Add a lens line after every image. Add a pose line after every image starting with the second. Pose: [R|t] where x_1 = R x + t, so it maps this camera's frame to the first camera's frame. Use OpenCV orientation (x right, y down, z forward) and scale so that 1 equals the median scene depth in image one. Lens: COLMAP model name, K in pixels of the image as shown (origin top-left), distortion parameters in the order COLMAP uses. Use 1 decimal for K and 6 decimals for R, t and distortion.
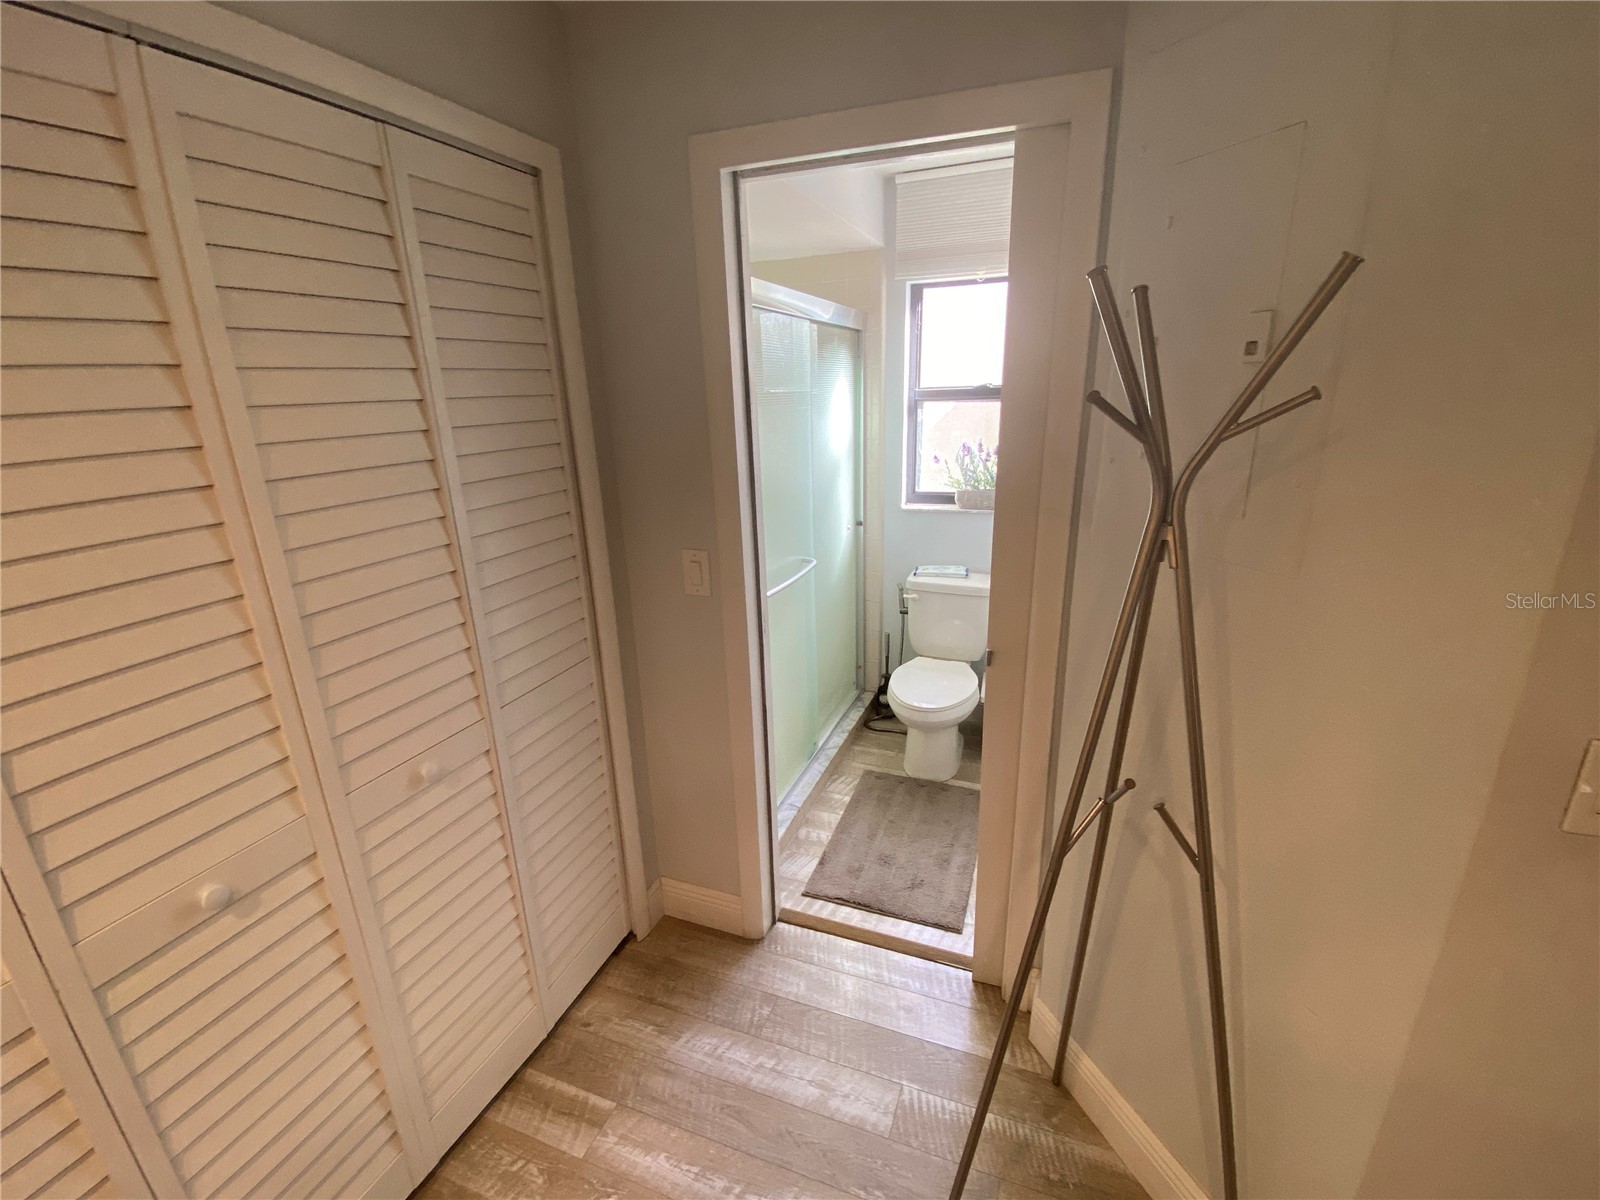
lens RADIAL K [[691.6, 0, 798.8], [0, 691.6, 600.5], [0, 0, 1]] dist [-0.001575, -0.008750]
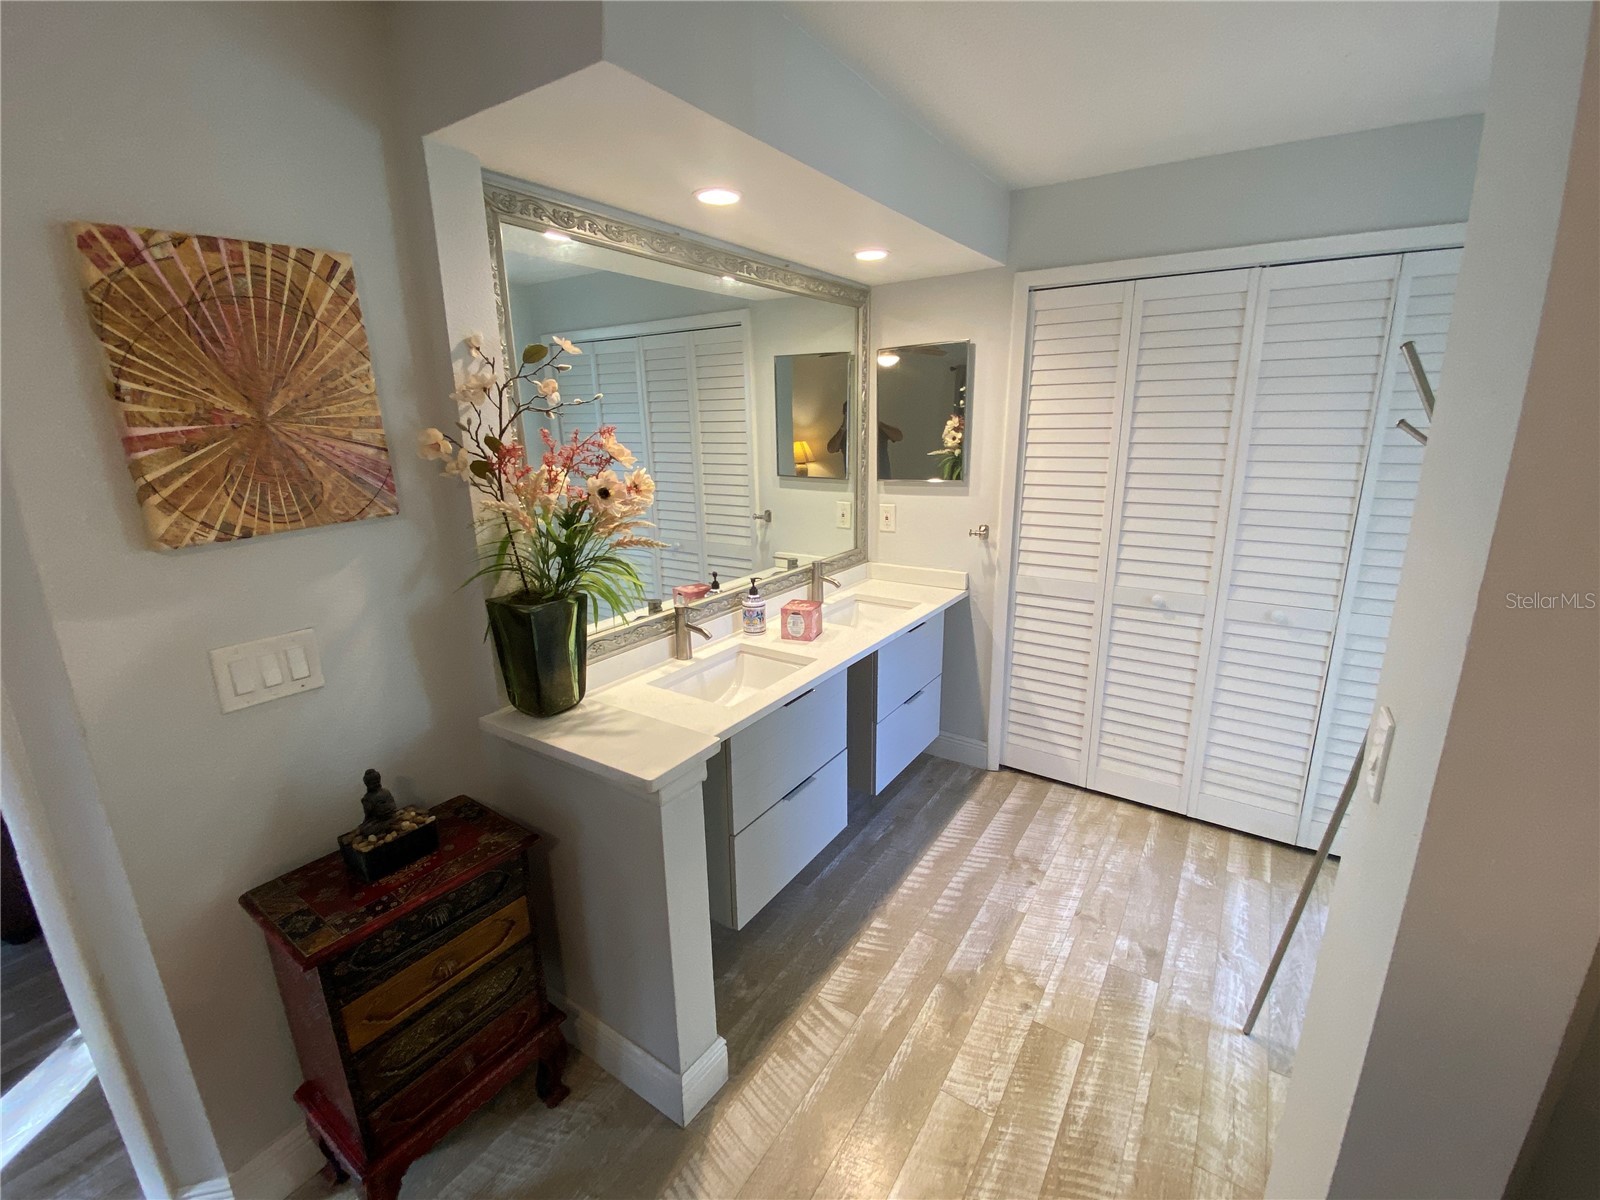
lens RADIAL K [[691.6, 0, 804.0], [0, 691.6, 602.4], [0, 0, 1]] dist [-0.001575, -0.008750]
pose [[-0.203732, 0.279104, -0.938400, 1.609493], [-0.268265, 0.905902, 0.327681, -0.047536], [0.941556, 0.318499, -0.109687, 0.031089]]
